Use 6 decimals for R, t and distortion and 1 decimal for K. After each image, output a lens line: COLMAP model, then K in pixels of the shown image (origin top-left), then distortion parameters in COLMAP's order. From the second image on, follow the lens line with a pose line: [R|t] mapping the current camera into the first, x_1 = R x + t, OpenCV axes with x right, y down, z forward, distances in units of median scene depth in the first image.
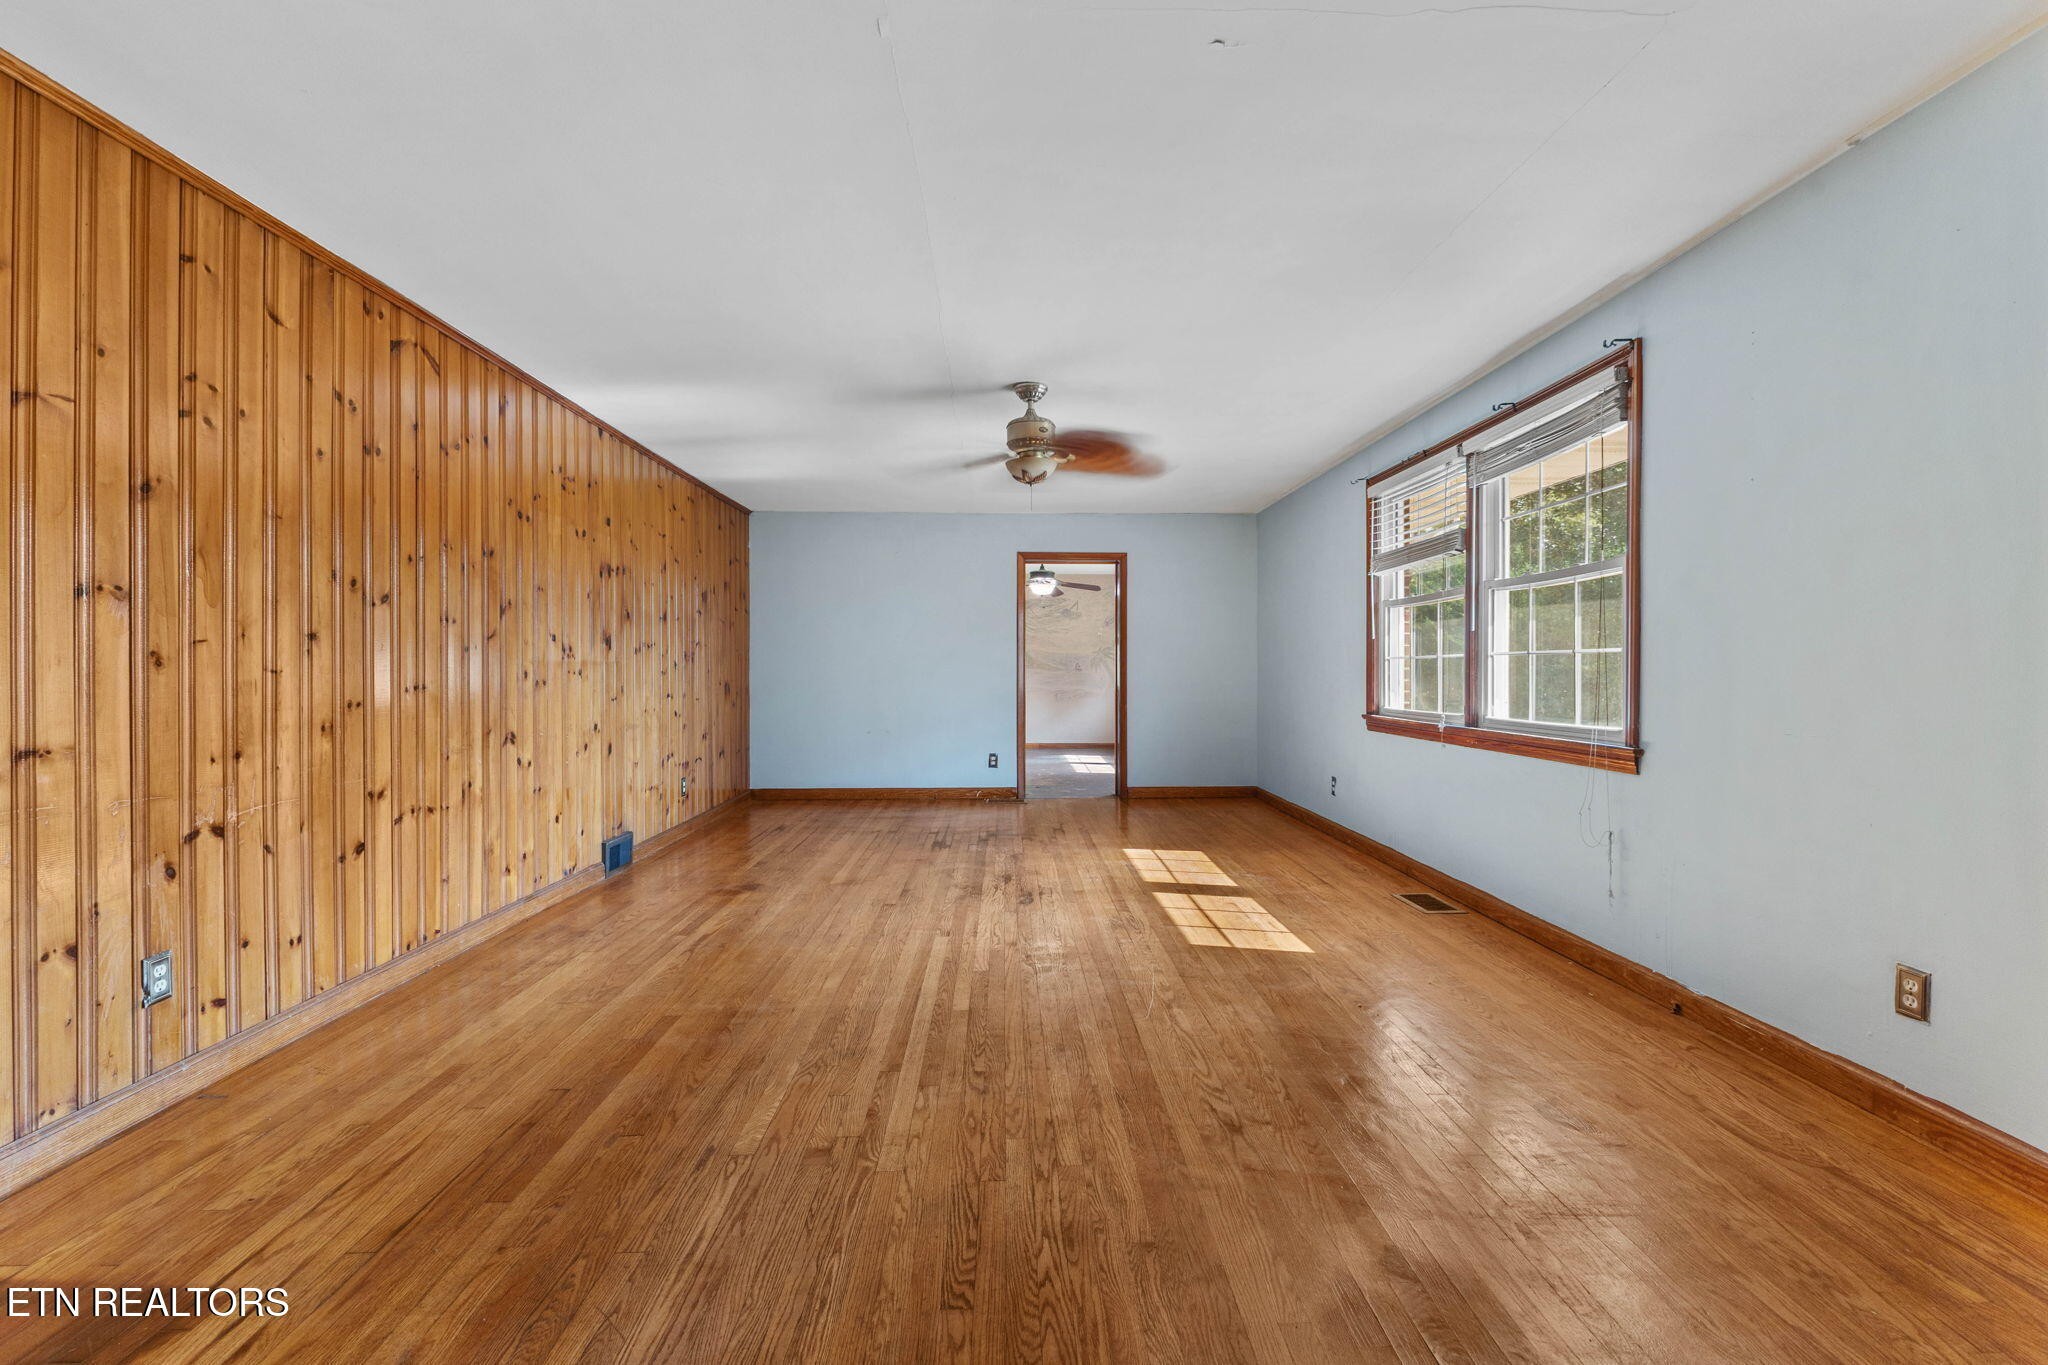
lens RADIAL K [[893.9, 0, 1014.7], [0, 893.9, 665.1], [0, 0, 1]] dist [0.013570, -0.004360]
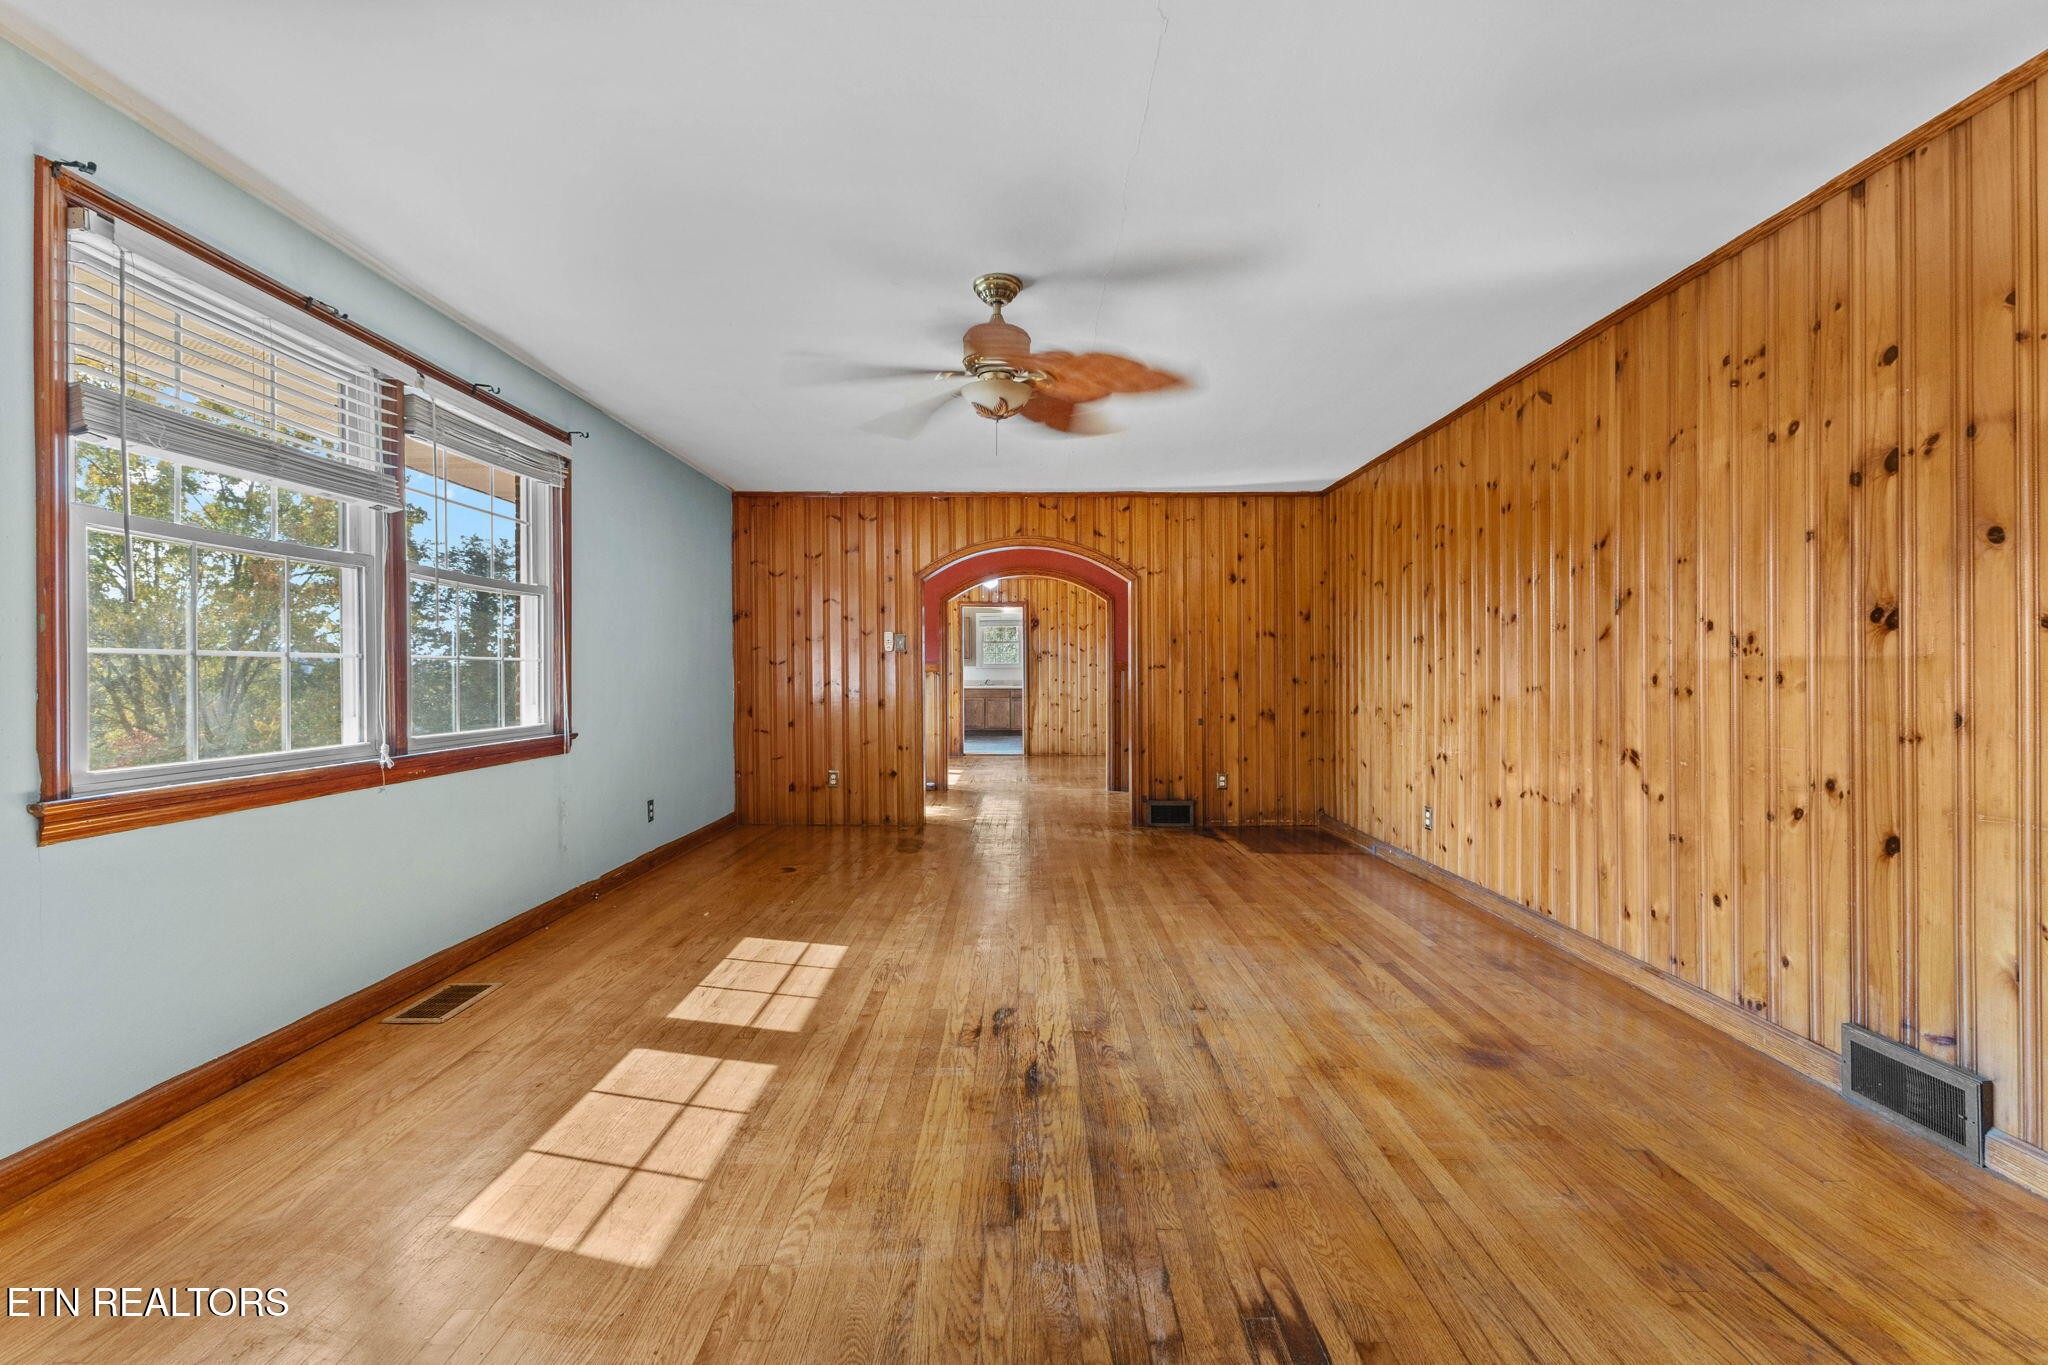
lens RADIAL K [[893.9, 0, 1030.3], [0, 893.9, 675.0], [0, 0, 1]] dist [0.013570, -0.004360]
pose [[-0.999981, 0.002894, 0.005509, -0.013598], [0.002879, 0.999992, -0.002771, 0.007979], [-0.005517, -0.002755, -0.999981, 1.951436]]
